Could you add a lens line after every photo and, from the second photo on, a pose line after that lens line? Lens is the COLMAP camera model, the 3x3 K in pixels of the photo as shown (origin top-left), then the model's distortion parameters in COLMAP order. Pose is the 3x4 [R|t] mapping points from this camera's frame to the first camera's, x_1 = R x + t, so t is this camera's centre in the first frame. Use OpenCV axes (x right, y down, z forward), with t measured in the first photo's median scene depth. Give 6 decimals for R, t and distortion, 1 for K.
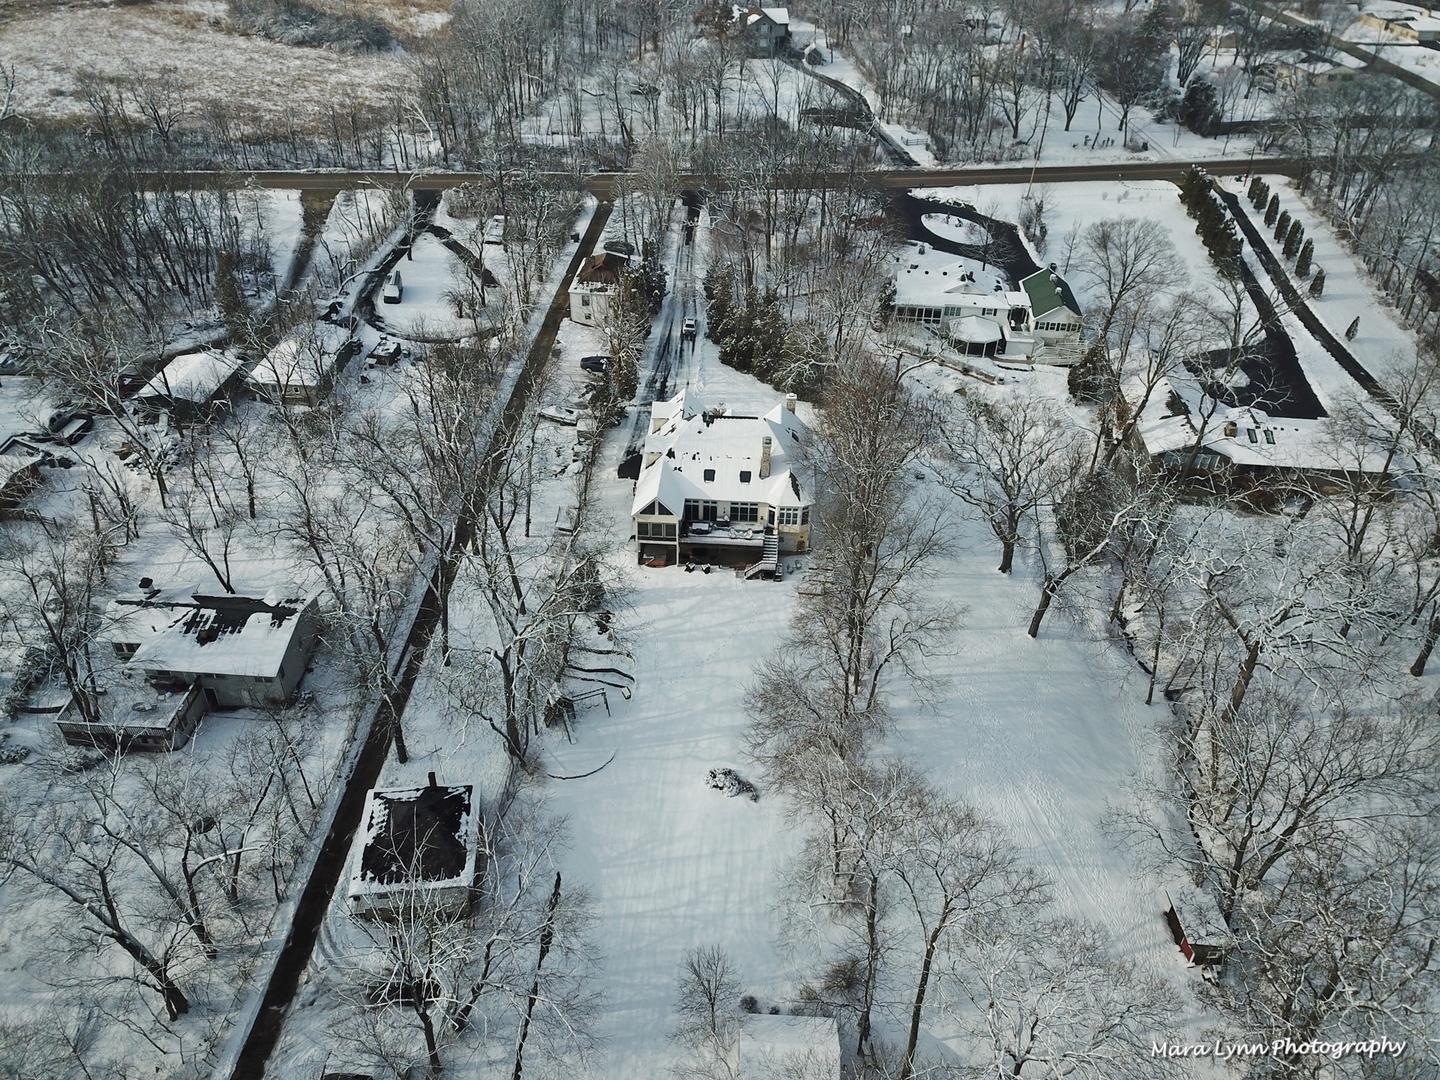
lens RADIAL K [[1079.9, 0, 721.8], [0, 1079.9, 536.5], [0, 0, 1]] dist [0.048122, -0.070488]
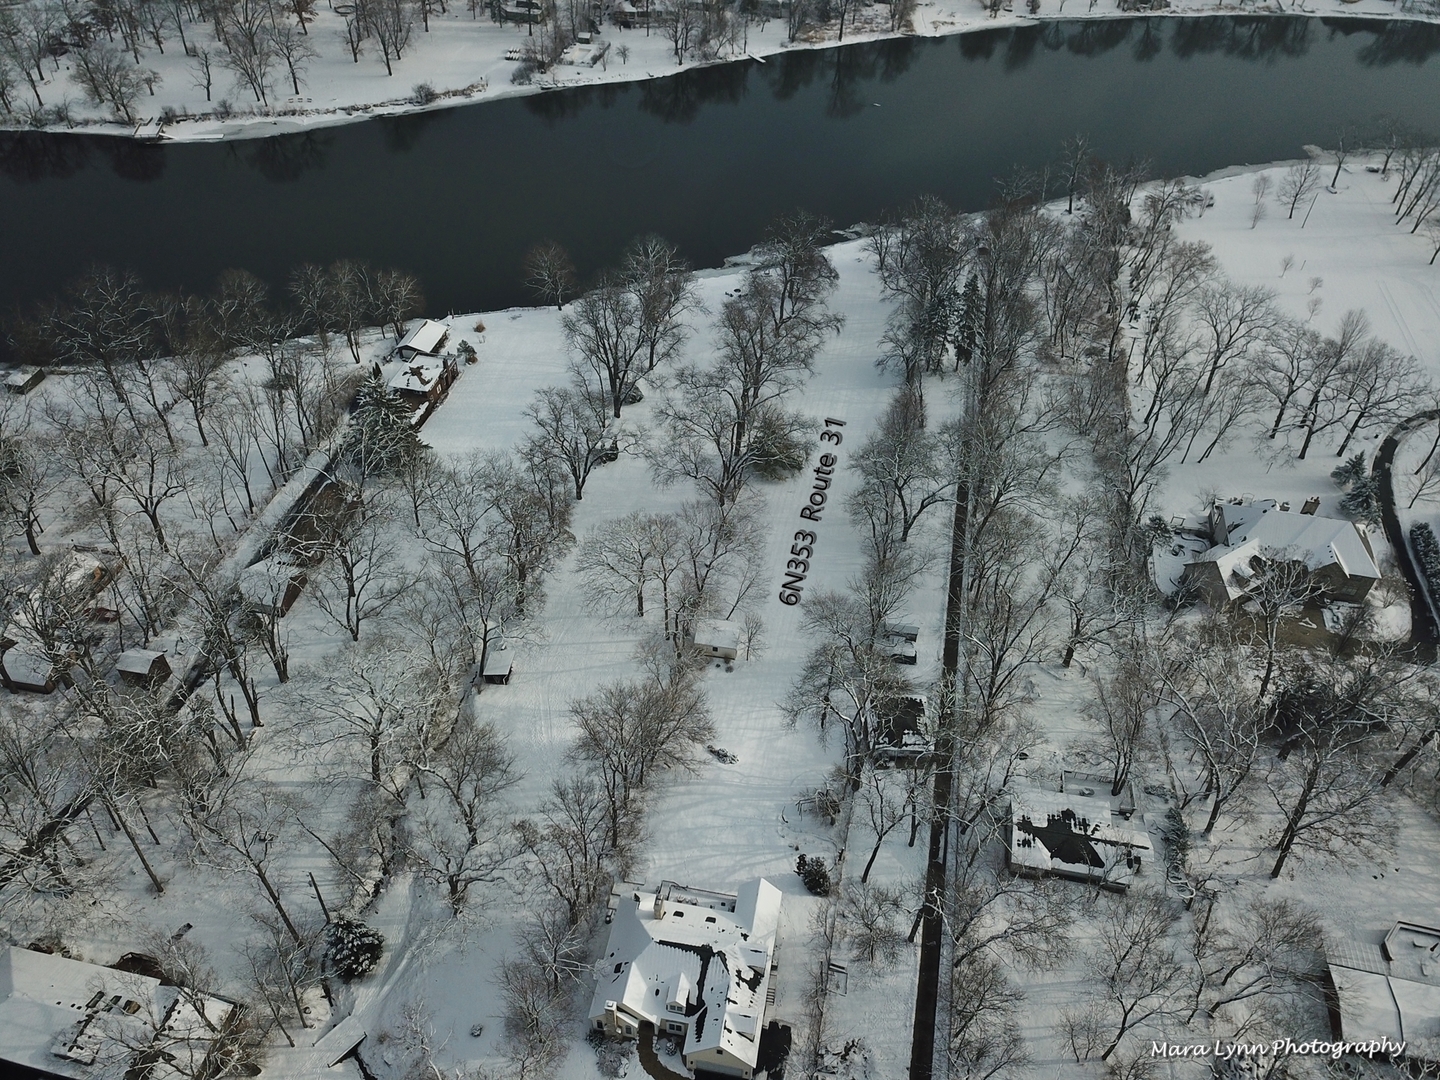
lens RADIAL K [[1089.7, 0, 722.6], [0, 1089.7, 534.6], [0, 0, 1]] dist [0.023355, -0.015839]
pose [[-0.990315, -0.123748, 0.062945, -0.040800], [0.036694, 0.203962, 0.978291, -1.128990], [-0.133900, 0.971126, -0.197446, 0.762308]]
